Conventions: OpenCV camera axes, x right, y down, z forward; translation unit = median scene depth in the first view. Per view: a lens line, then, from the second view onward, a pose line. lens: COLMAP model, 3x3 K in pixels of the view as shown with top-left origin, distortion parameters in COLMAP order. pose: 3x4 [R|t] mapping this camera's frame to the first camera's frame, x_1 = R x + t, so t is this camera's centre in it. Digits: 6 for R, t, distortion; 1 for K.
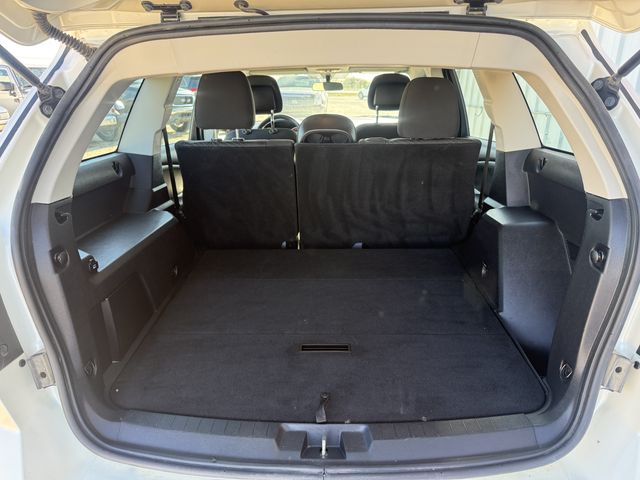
lens RADIAL K [[448.7, 0, 319.8], [0, 448.7, 240.9], [0, 0, 1]] dist [0.033219, -0.026308]
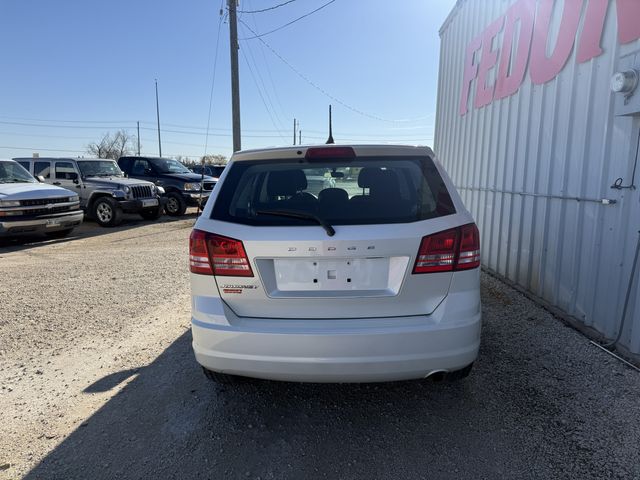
lens RADIAL K [[448.7, 0, 320.1], [0, 448.7, 239.0], [0, 0, 1]] dist [0.033219, -0.026308]
pose [[0.999860, -0.002876, -0.016507, -0.003556], [-0.000220, 0.982829, -0.184519, 0.099616], [0.016754, 0.184497, 0.982690, -0.301889]]
